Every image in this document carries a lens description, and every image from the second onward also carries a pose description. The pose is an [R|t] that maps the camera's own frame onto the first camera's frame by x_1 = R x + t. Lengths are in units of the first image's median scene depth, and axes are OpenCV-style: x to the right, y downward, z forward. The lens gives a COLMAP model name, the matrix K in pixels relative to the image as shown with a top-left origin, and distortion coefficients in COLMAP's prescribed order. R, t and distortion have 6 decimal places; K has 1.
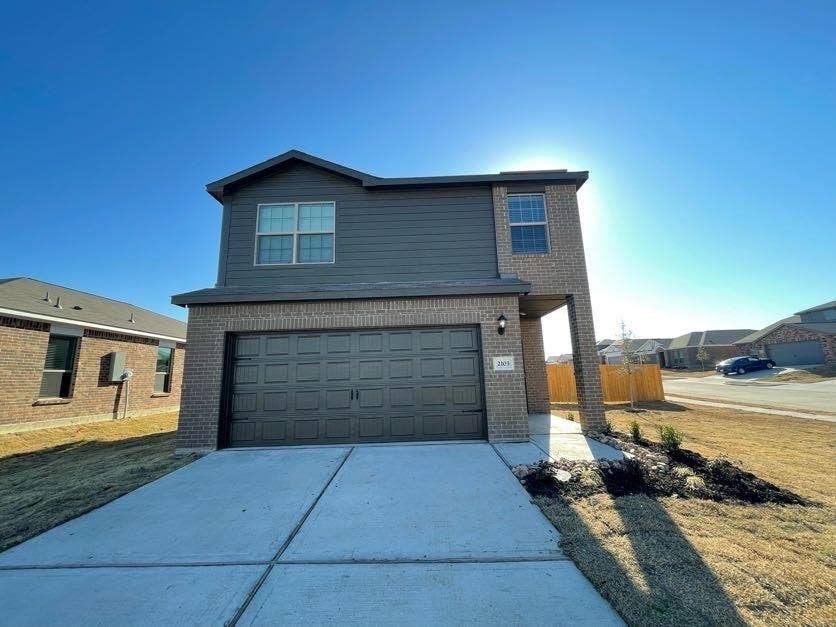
lens RADIAL K [[337.8, 0, 418.8], [0, 337.8, 311.5], [0, 0, 1]] dist [0.002730, -0.000572]
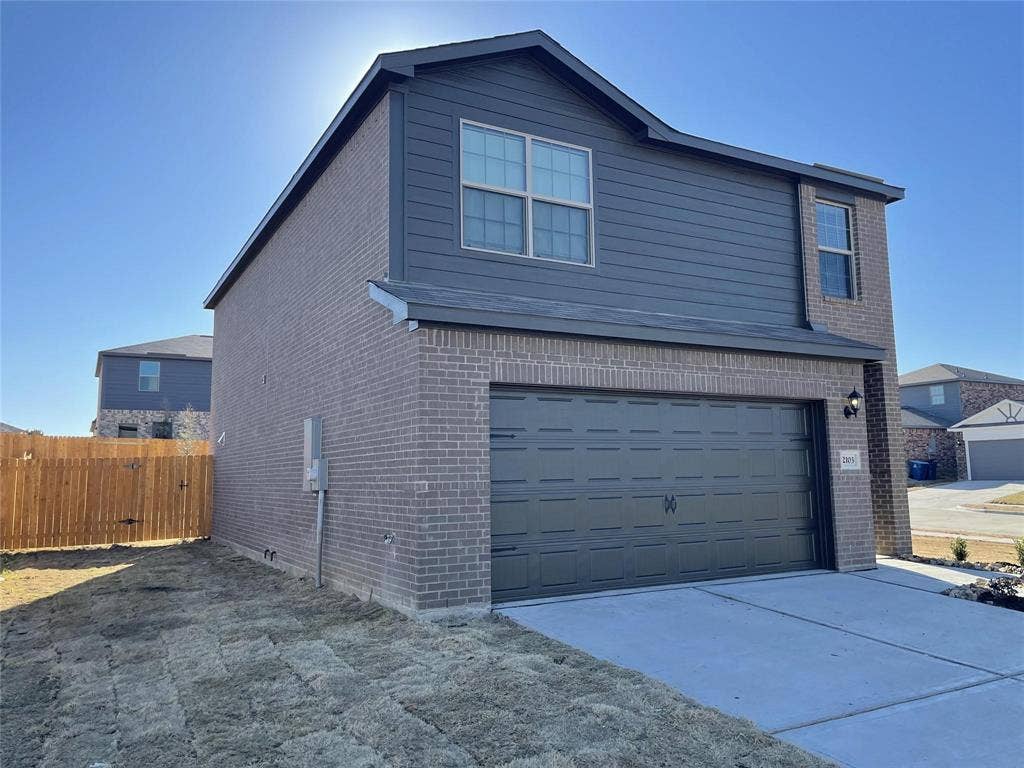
lens RADIAL K [[766.4, 0, 512.0], [0, 766.4, 384.3], [0, 0, 1]] dist [0.044937, -0.003135]
pose [[0.867092, 0.075884, 0.492334, -1.101450], [-0.102572, 0.994349, 0.027388, 0.026831], [-0.487473, -0.074247, 0.869975, -0.028262]]
